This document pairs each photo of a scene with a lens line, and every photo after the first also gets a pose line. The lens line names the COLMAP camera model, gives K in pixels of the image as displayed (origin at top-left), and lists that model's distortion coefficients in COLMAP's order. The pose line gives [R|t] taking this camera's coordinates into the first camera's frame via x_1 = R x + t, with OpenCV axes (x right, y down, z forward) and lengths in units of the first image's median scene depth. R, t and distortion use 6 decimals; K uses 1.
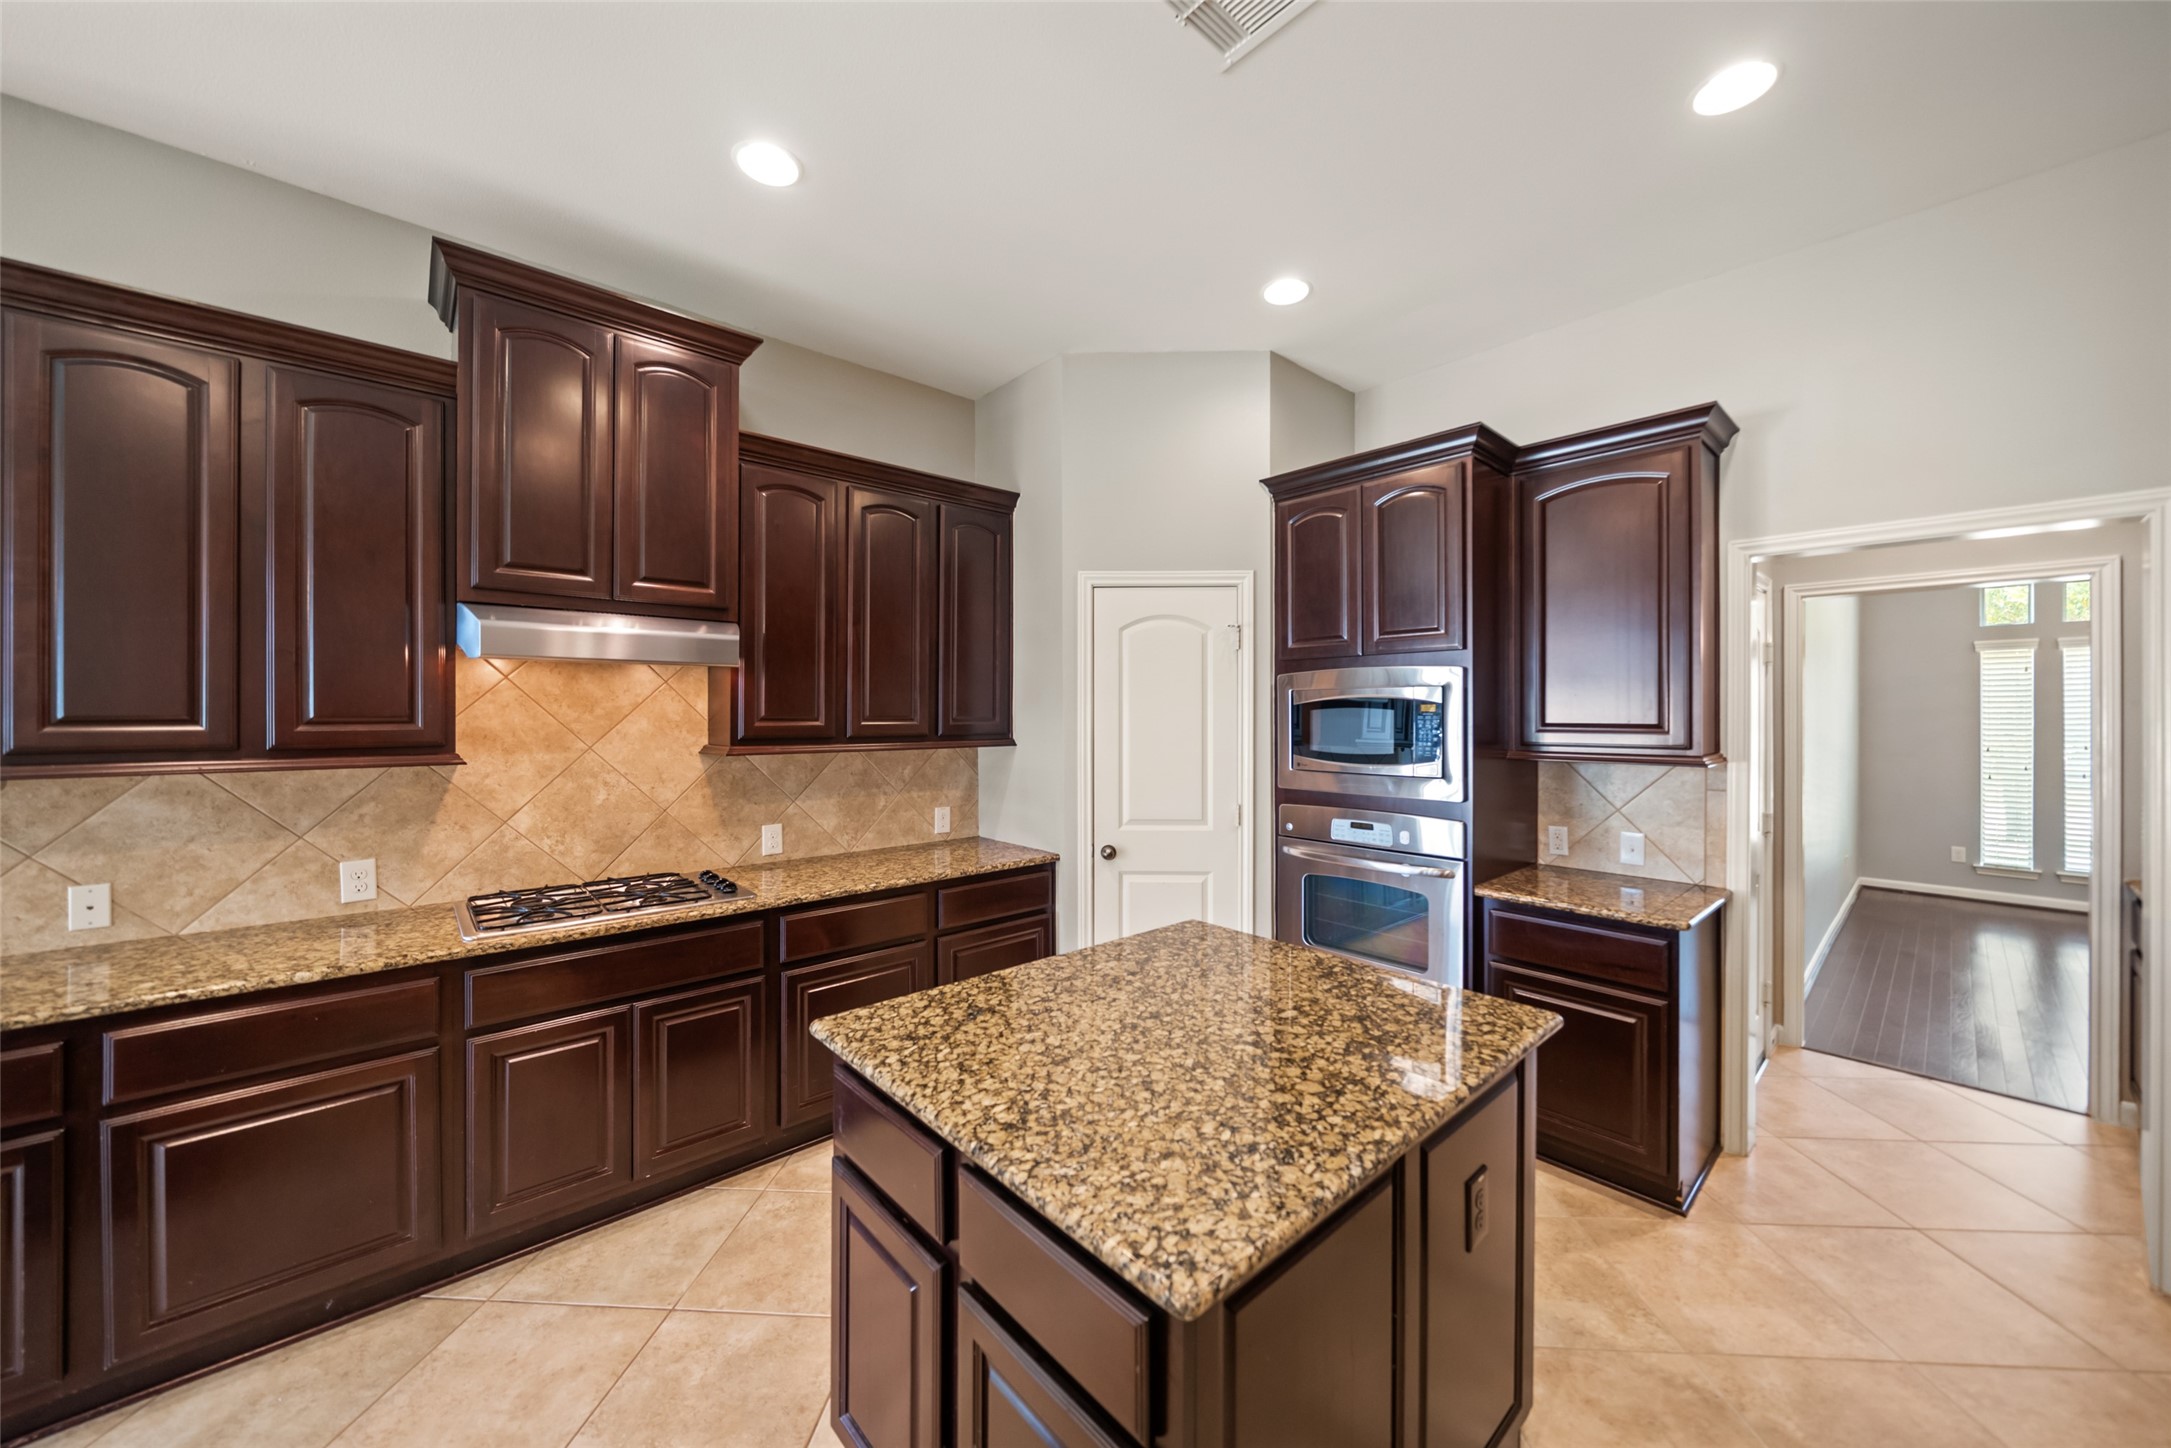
lens RADIAL K [[770.9, 0, 1093.8], [0, 770.9, 706.7], [0, 0, 1]] dist [-0.006103, 0.000152]
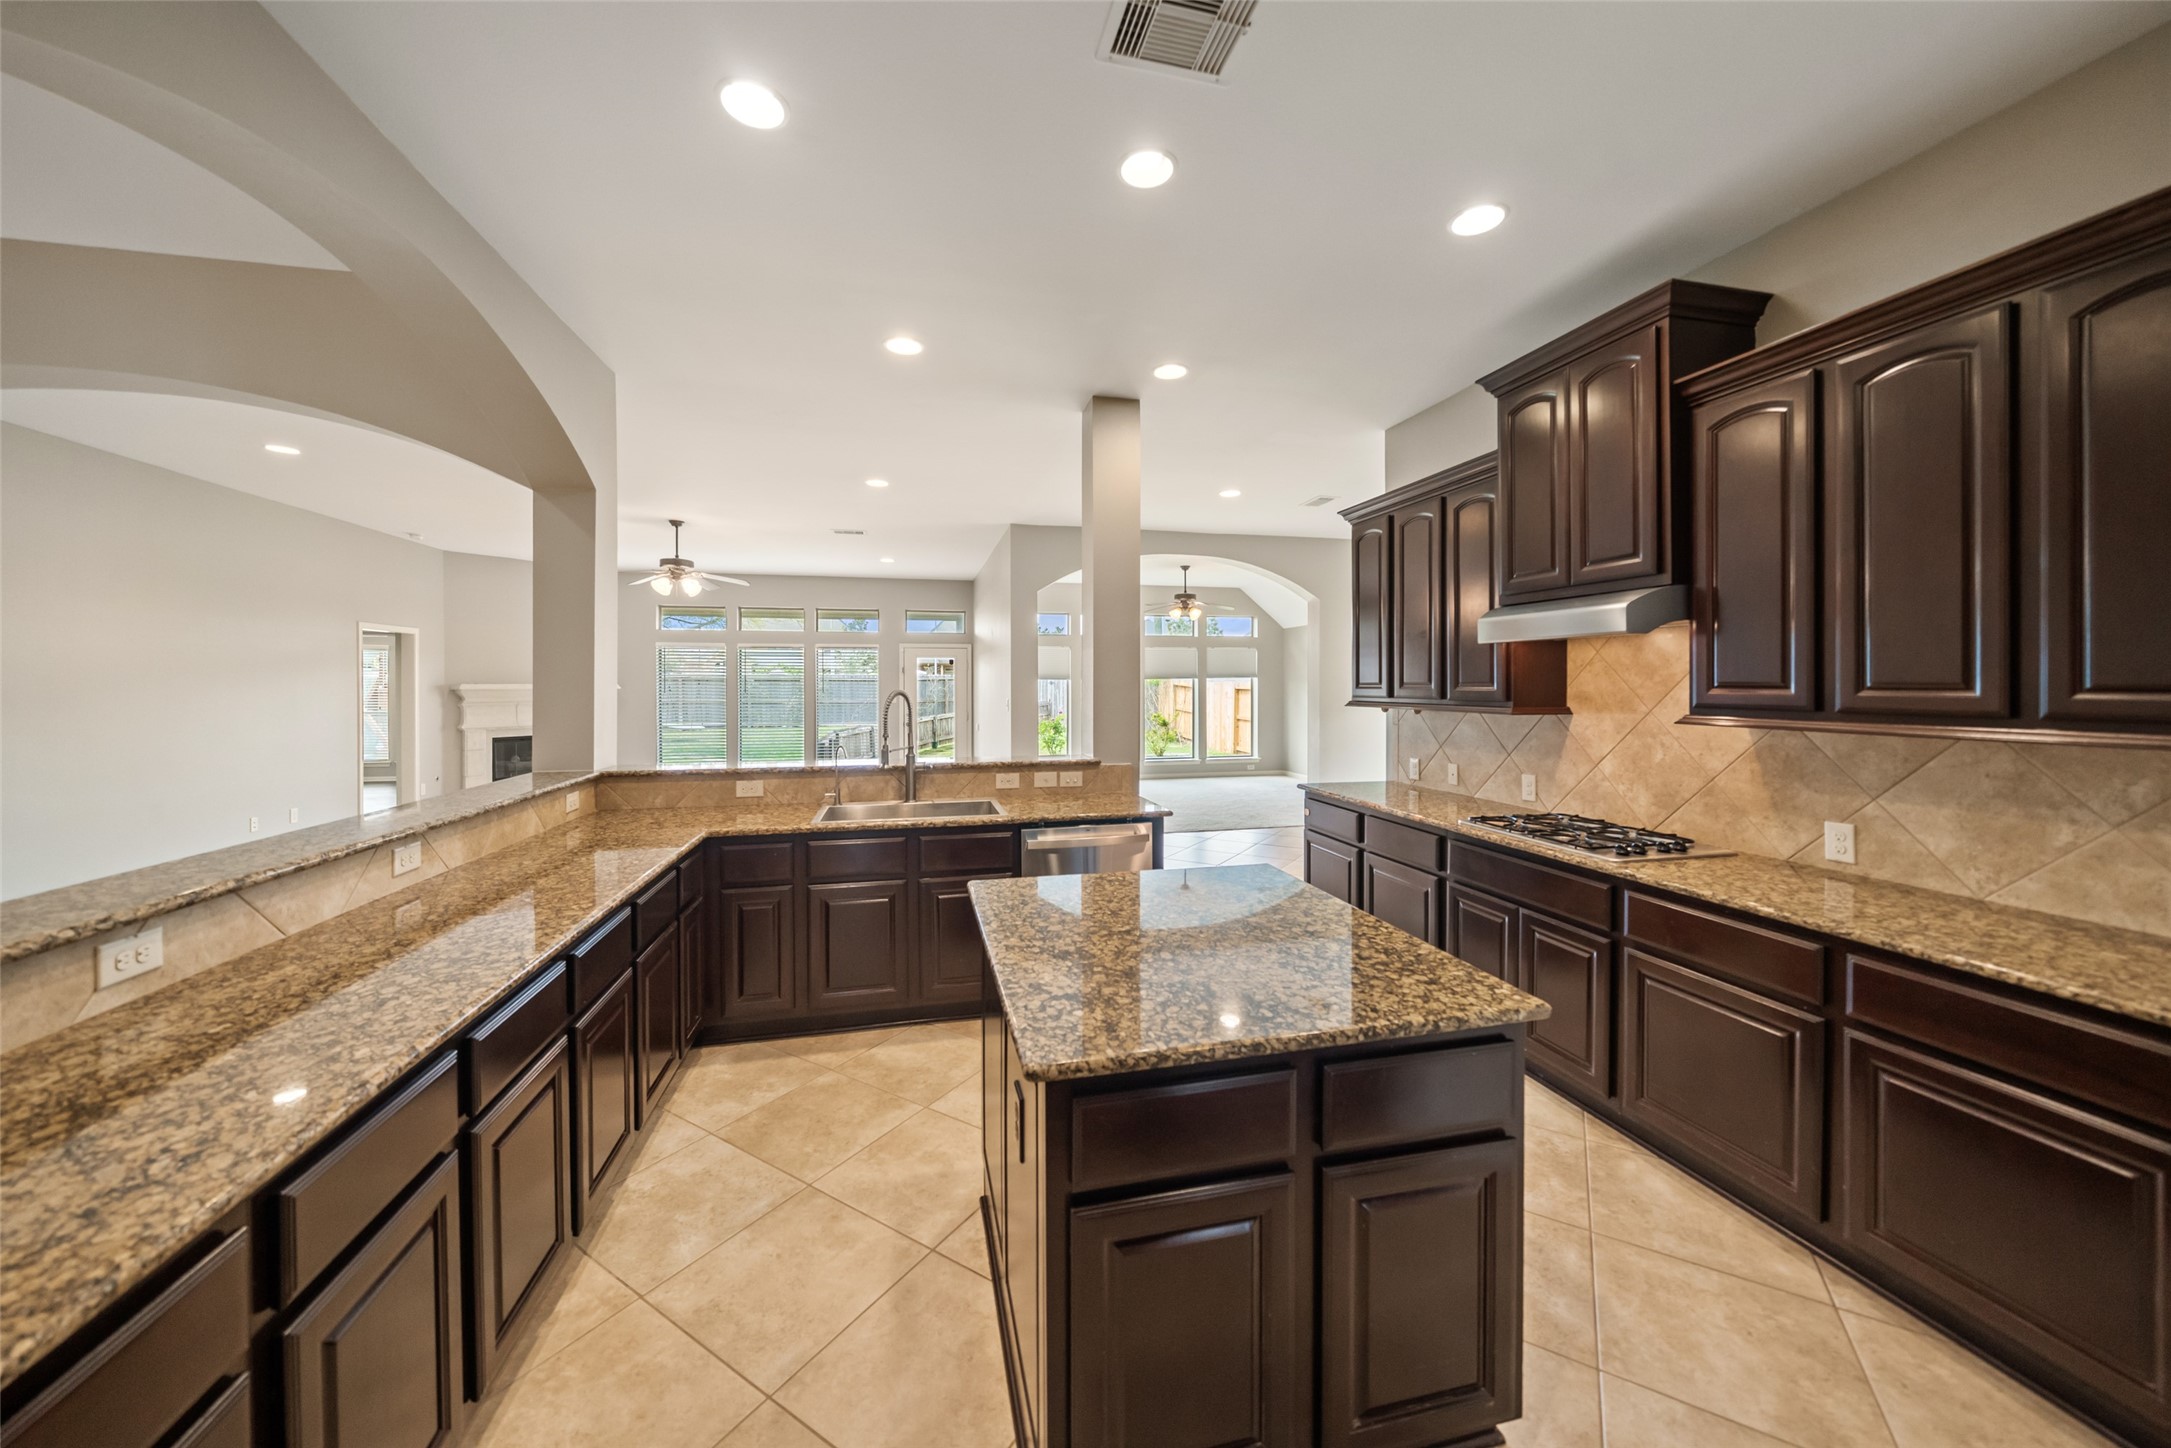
lens RADIAL K [[755.1, 0, 1090.6], [0, 755.1, 719.9], [0, 0, 1]] dist [-0.005446, 0.000262]
pose [[-0.471939, 0.043077, -0.880578, 0.753874], [0.007494, 0.998966, 0.044852, 0.012054], [0.881599, 0.014568, -0.471773, 0.863947]]
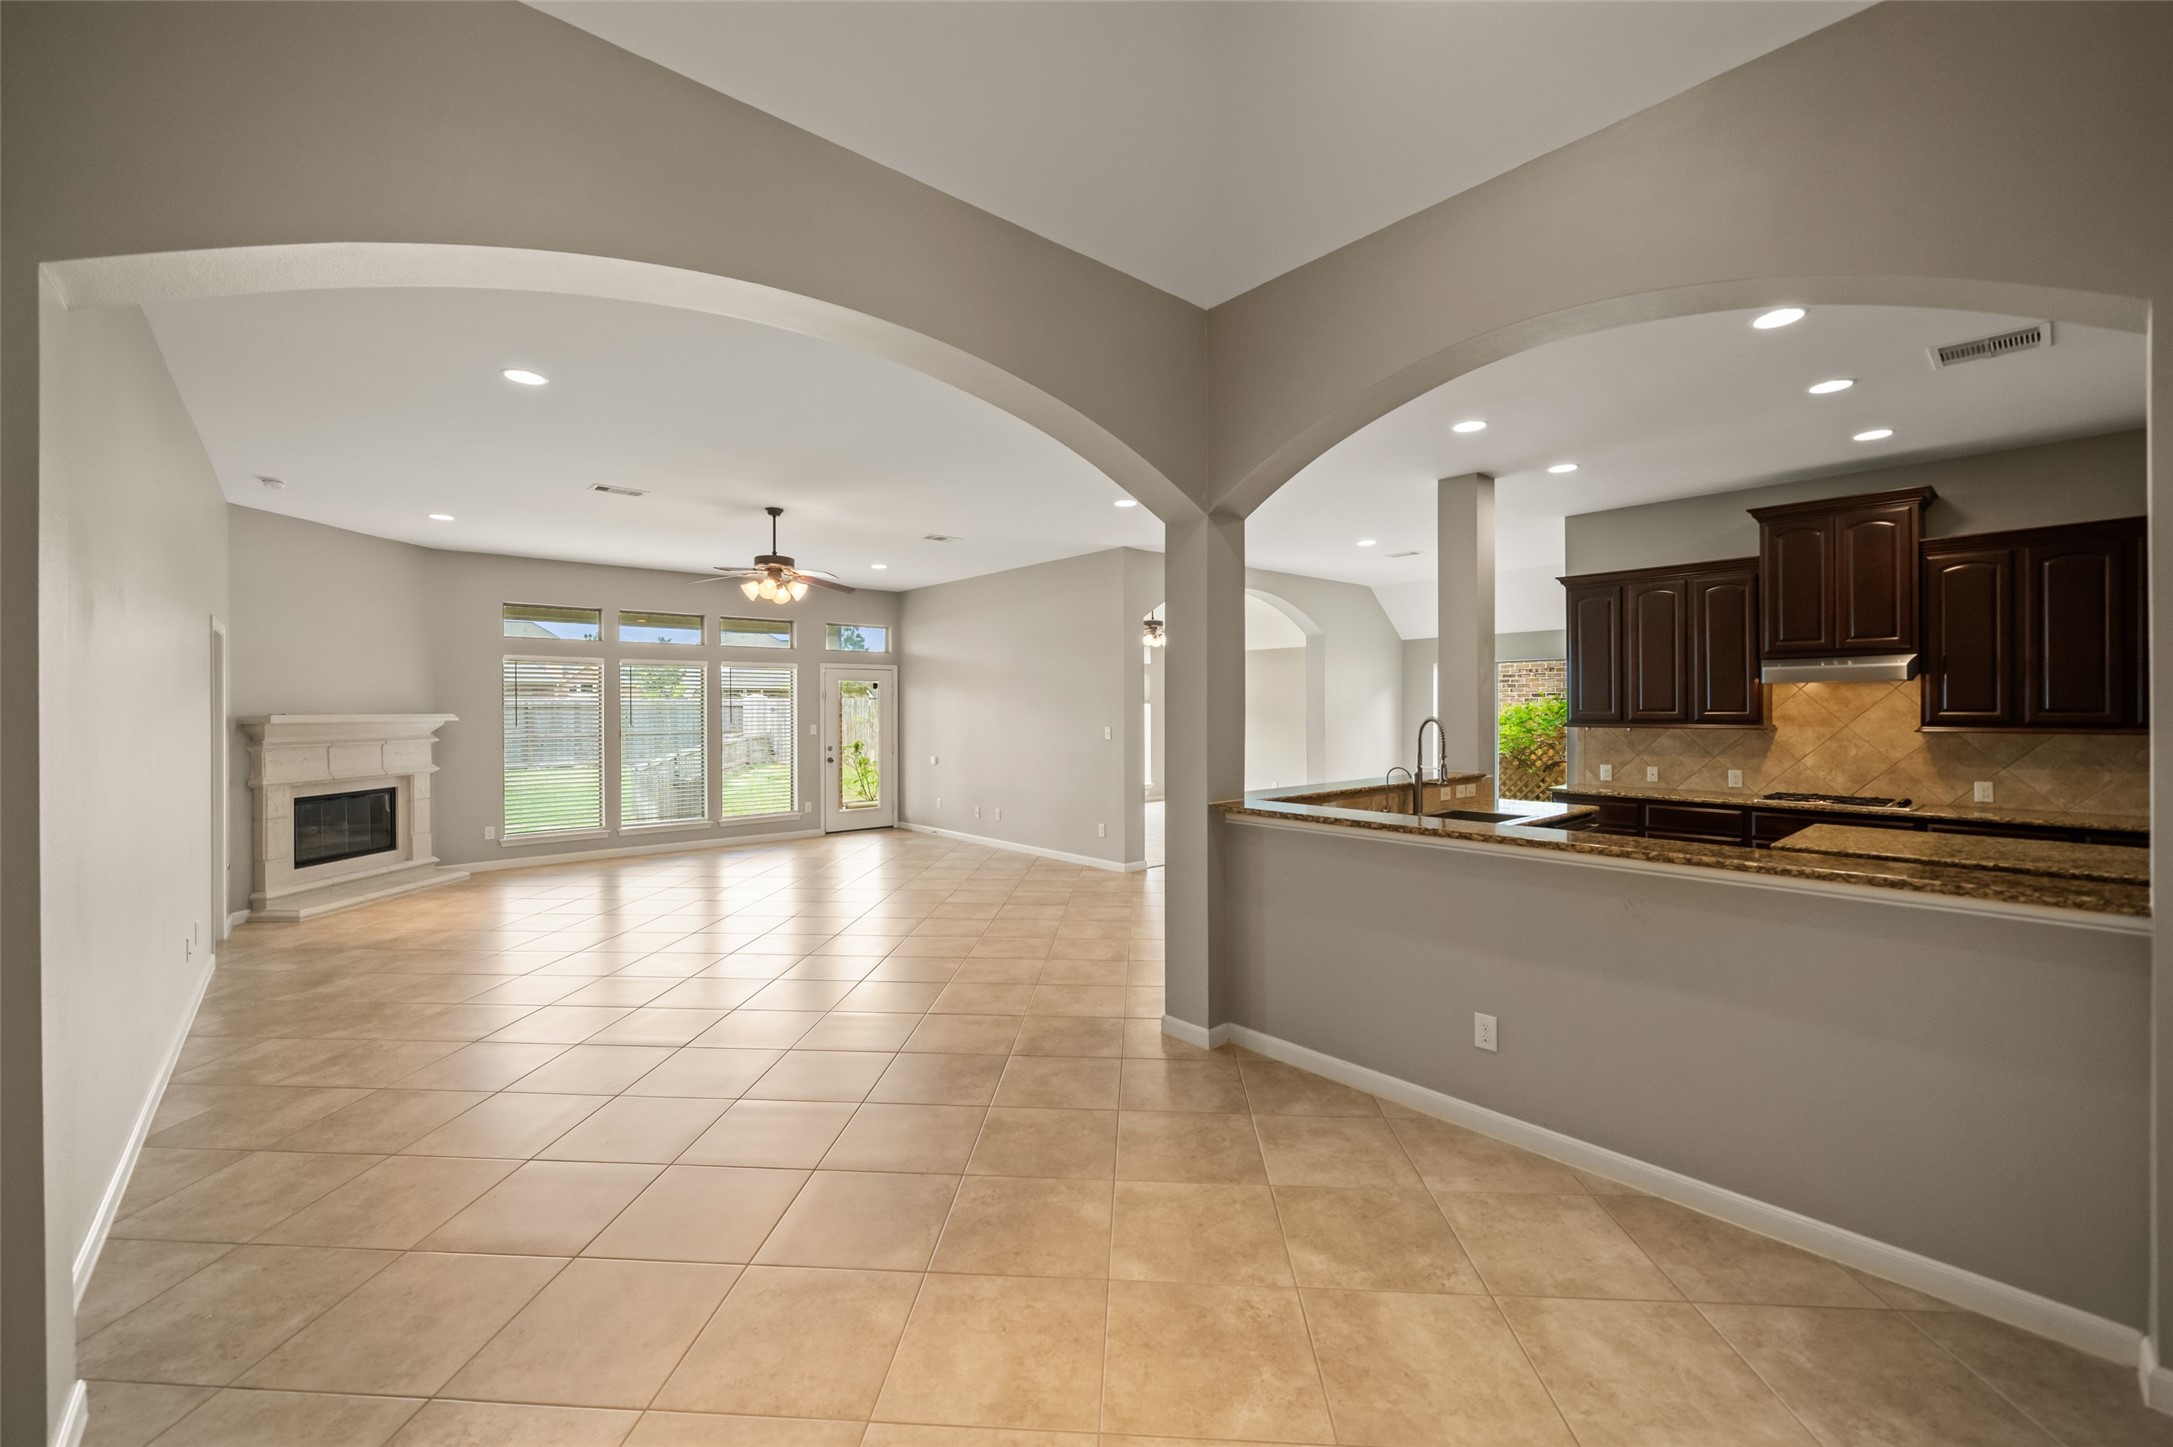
lens RADIAL K [[878.6, 0, 1086.5], [0, 878.6, 723.5], [0, 0, 1]] dist [-0.000405, -0.000060]
pose [[-0.005330, 0.017503, -0.999833, 1.591996], [0.011645, 0.999780, 0.017440, -0.010380], [0.999918, -0.011550, -0.005533, -0.886623]]
